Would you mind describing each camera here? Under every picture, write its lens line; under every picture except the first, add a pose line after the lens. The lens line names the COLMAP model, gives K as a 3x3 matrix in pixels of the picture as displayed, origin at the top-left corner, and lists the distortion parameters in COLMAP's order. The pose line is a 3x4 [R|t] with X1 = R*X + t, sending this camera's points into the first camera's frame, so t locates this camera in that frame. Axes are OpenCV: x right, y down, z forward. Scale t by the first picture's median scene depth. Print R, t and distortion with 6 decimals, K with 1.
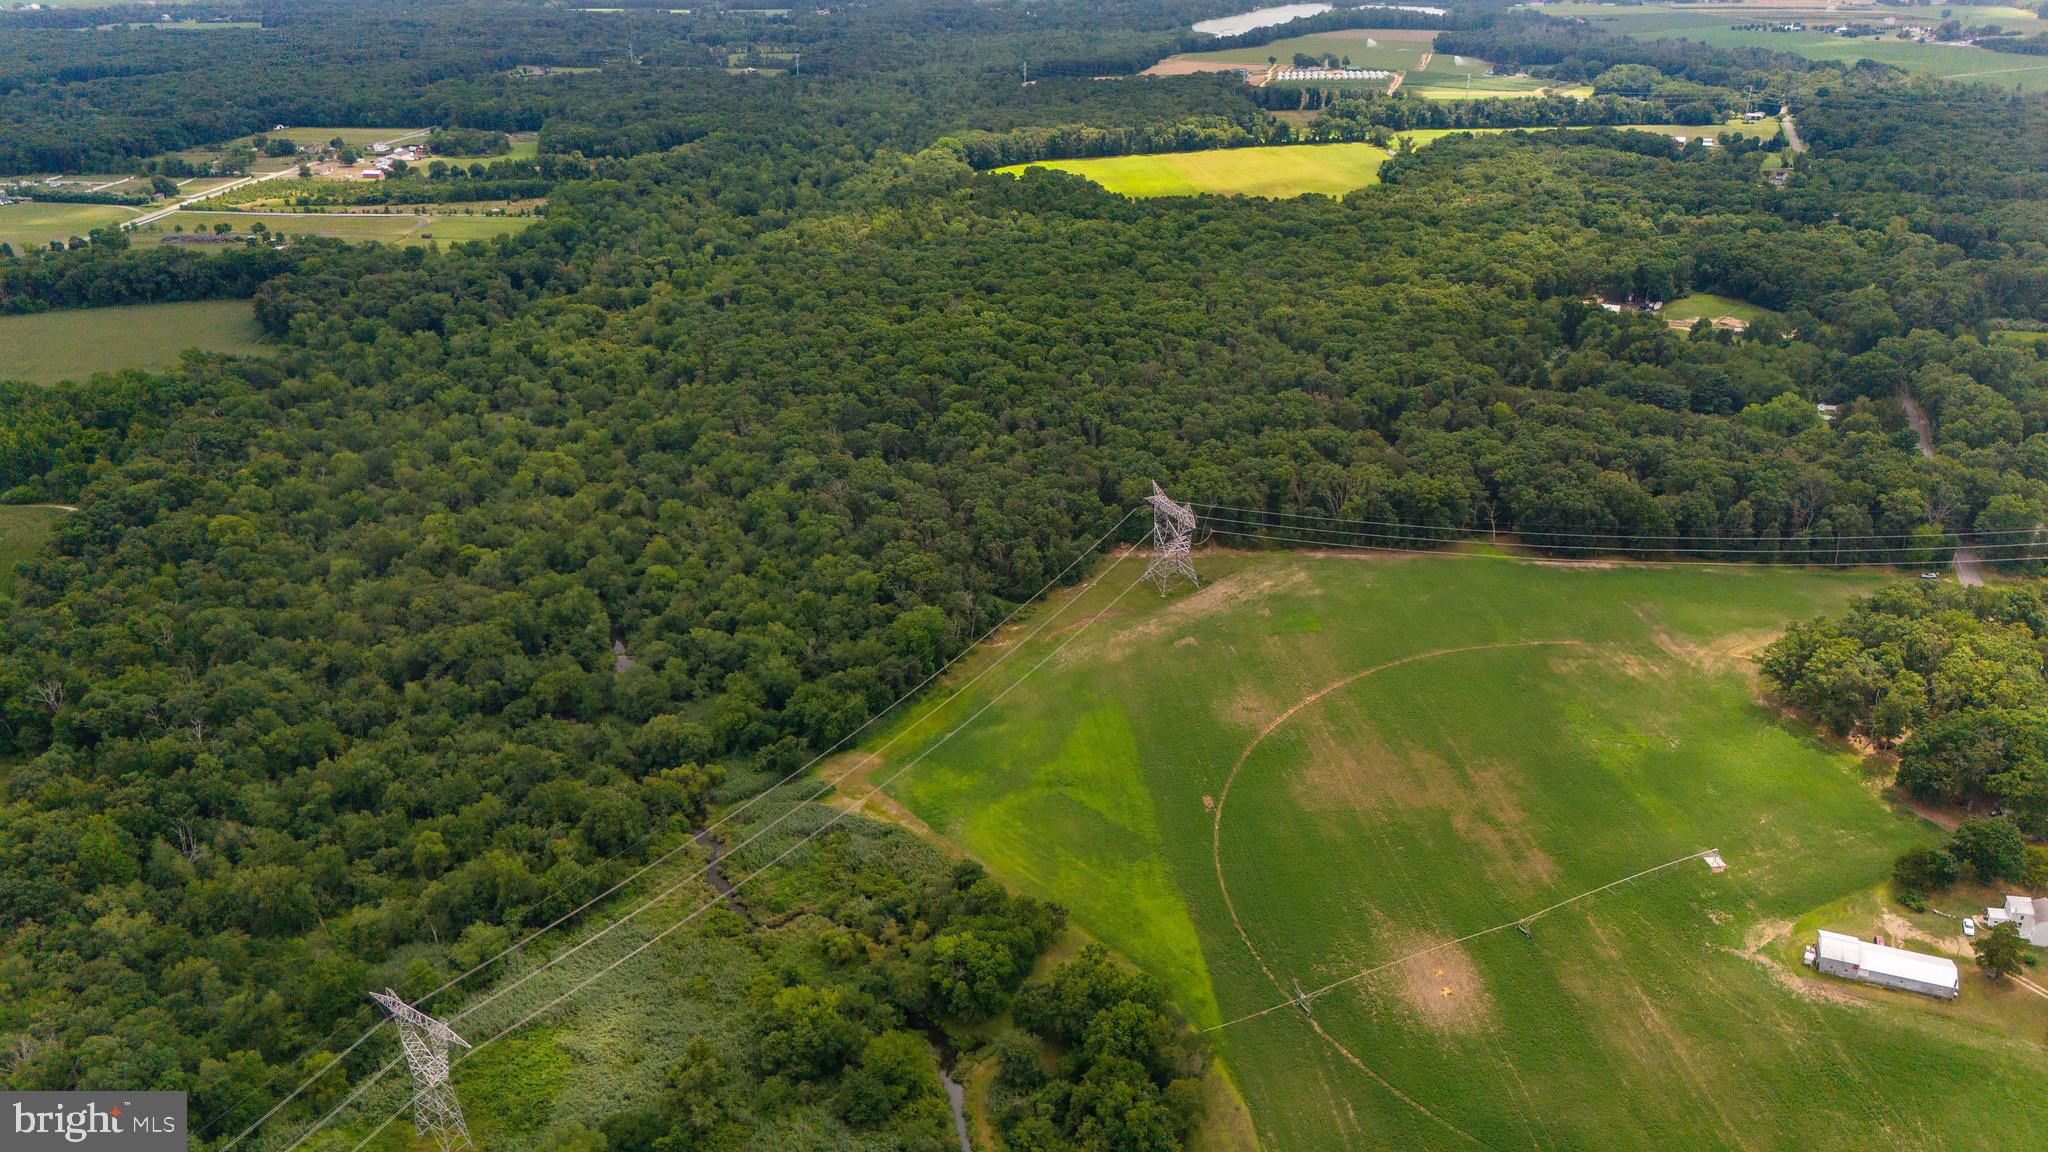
lens RADIAL K [[1514.9, 0, 1022.5], [0, 1514.9, 565.4], [0, 0, 1]] dist [0.067378, -0.062567]
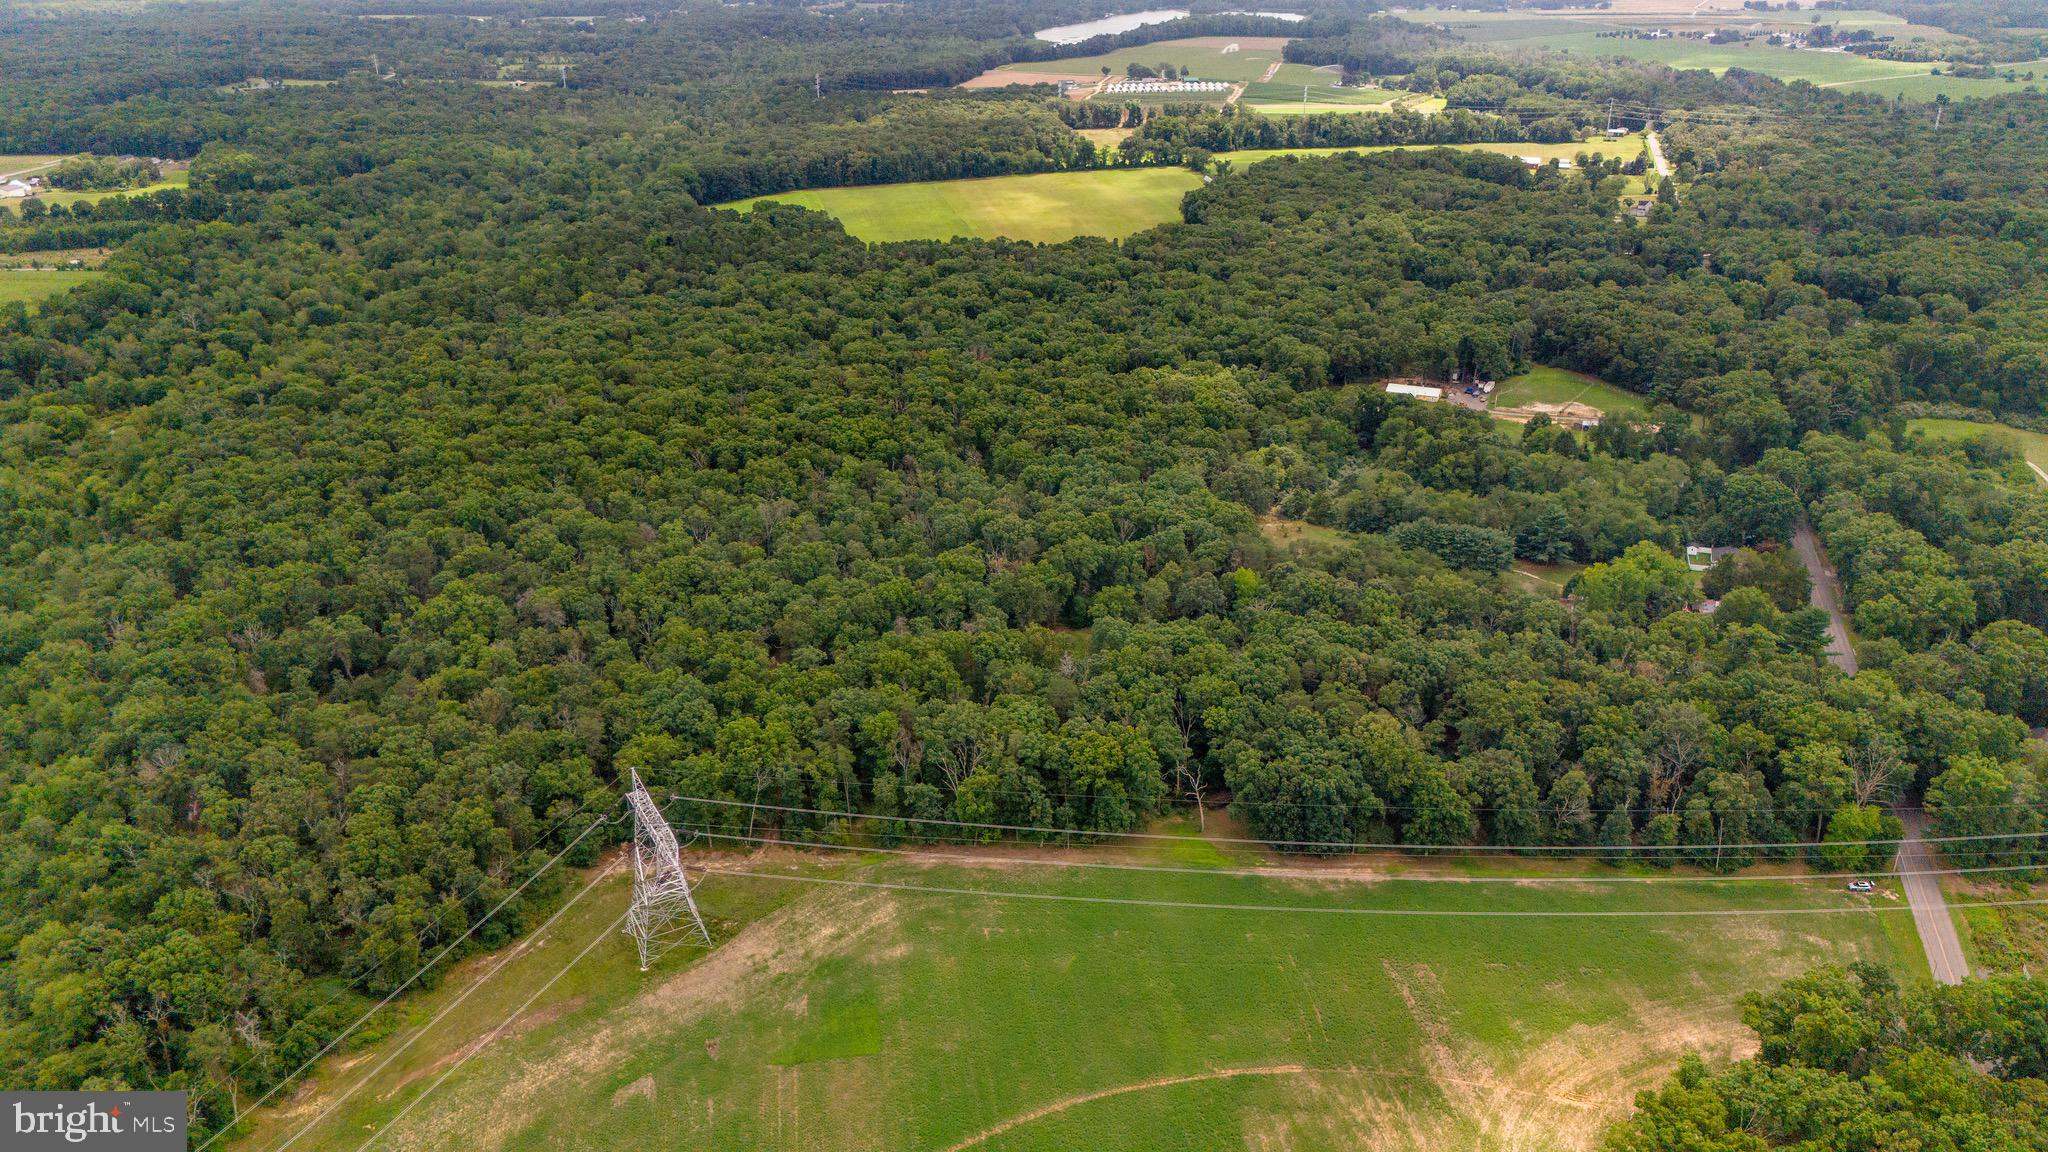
lens RADIAL K [[1514.9, 0, 1022.5], [0, 1514.9, 565.4], [0, 0, 1]] dist [0.067378, -0.062567]
pose [[0.997907, -0.024237, 0.059955, 0.127788], [0.024544, 0.999689, -0.004392, -0.080693], [-0.059830, 0.005855, 0.998191, 0.235783]]
